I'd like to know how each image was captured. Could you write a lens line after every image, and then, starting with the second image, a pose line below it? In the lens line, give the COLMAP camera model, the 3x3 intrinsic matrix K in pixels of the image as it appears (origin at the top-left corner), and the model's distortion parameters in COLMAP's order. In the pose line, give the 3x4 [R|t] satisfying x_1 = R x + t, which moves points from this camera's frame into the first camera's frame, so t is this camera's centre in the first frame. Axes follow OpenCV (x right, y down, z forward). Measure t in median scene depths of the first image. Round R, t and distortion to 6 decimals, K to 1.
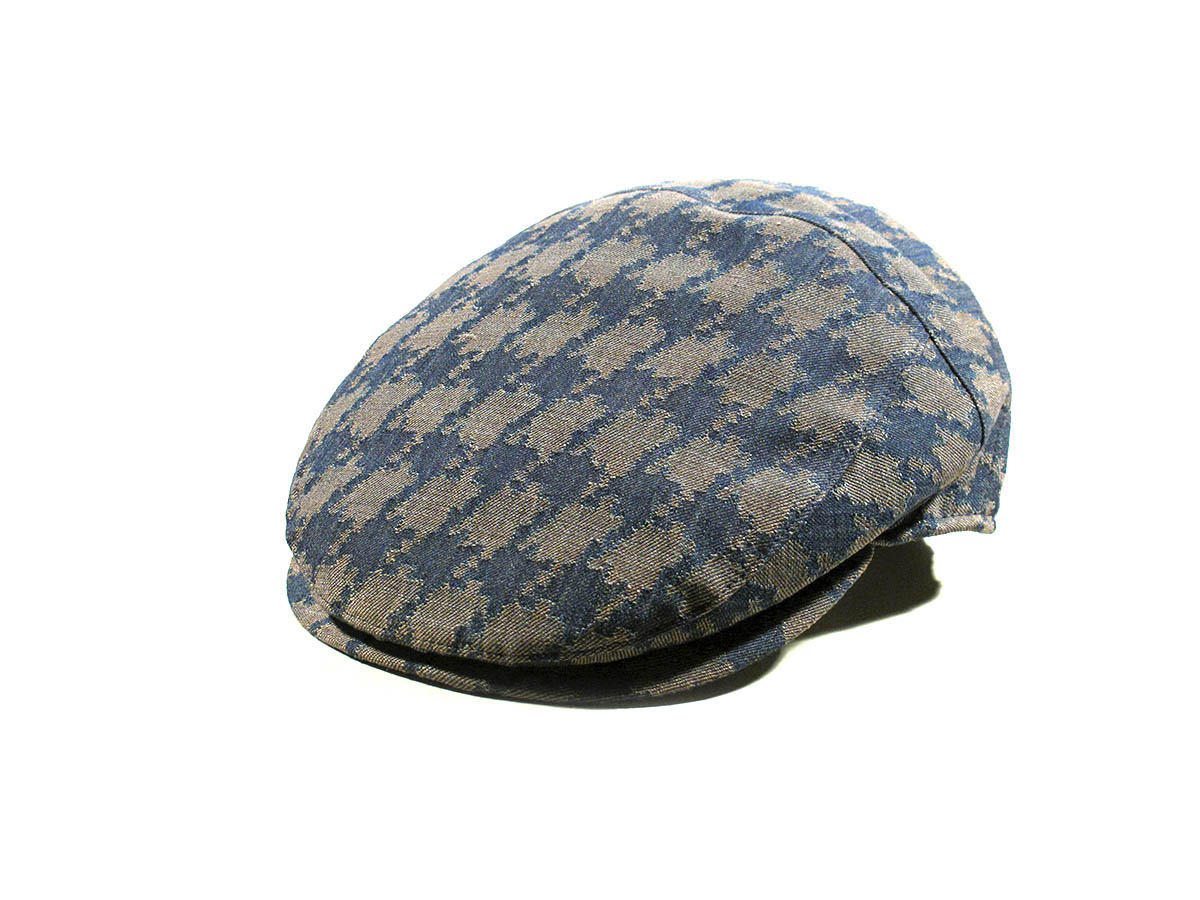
lens RADIAL K [[2218.0, 0, 600.7], [0, 2218.0, 448.9], [0, 0, 1]] dist [-0.140054, 0.000000]
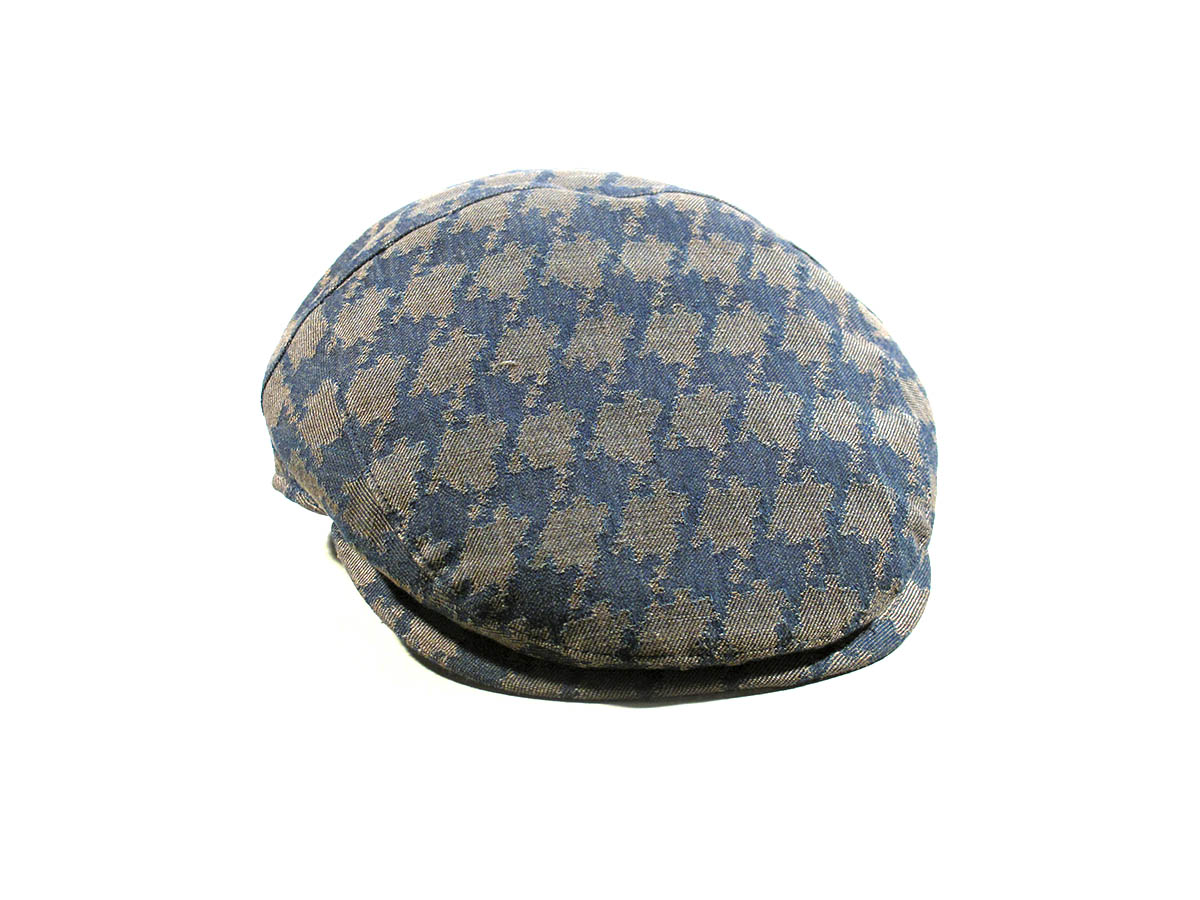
lens RADIAL K [[2218.0, 0, 598.8], [0, 2218.0, 450.9], [0, 0, 1]] dist [-0.140054, 0.000000]
pose [[0.656183, -0.228100, 0.719301, -0.764571], [0.219985, 0.969639, 0.106804, -0.112915], [-0.721825, 0.088152, 0.686439, 0.340435]]
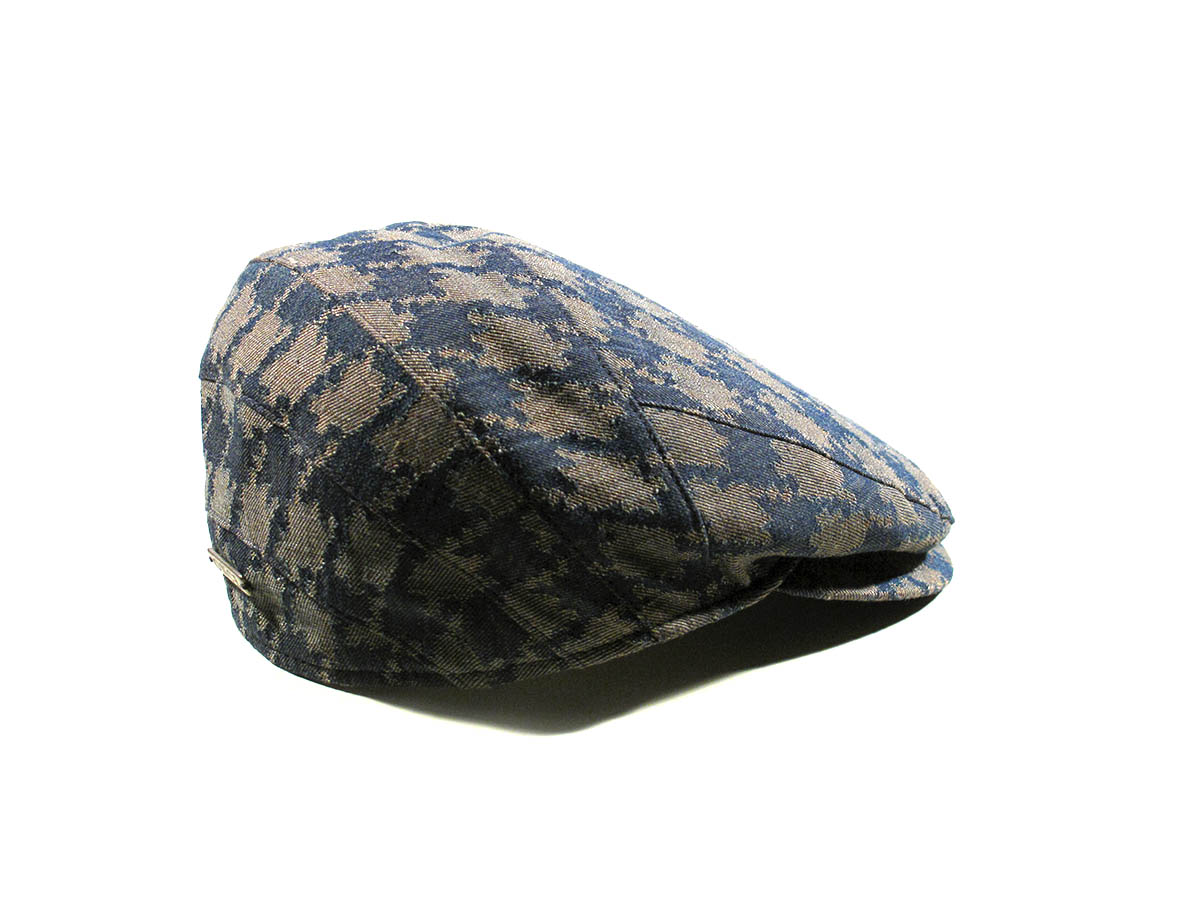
lens RADIAL K [[2218.0, 0, 600.7], [0, 2218.0, 448.7], [0, 0, 1]] dist [-0.140054, 0.000000]
pose [[-0.891108, -0.145798, 0.429733, -0.440896], [0.122502, 0.834536, 0.537161, -0.571162], [-0.436945, 0.531312, -0.725801, 1.840111]]
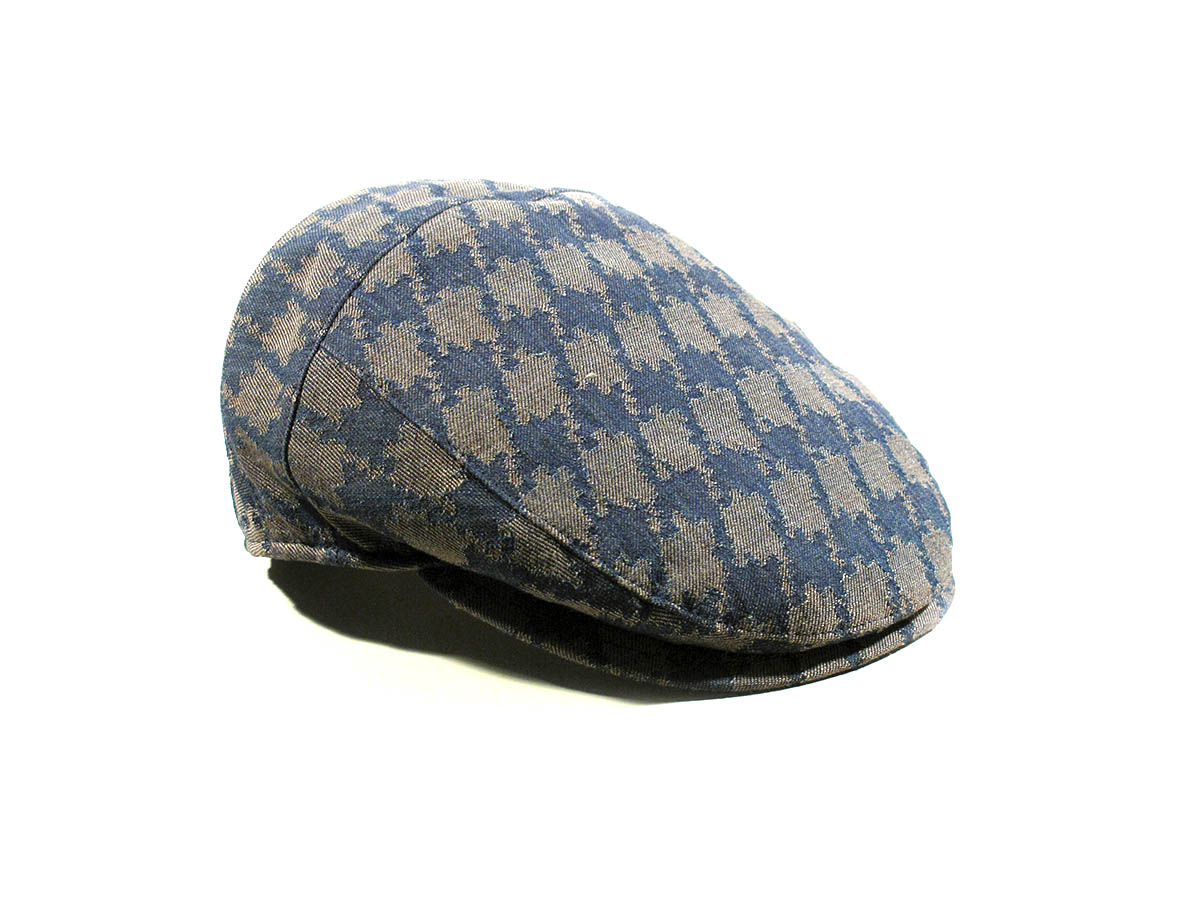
lens RADIAL K [[2218.0, 0, 600.0], [0, 2218.0, 448.3], [0, 0, 1]] dist [-0.140054, 0.000000]
pose [[0.105890, -0.300699, 0.947822, -1.001431], [0.285236, 0.922310, 0.260739, -0.278401], [-0.952590, 0.242743, 0.183434, 0.877631]]
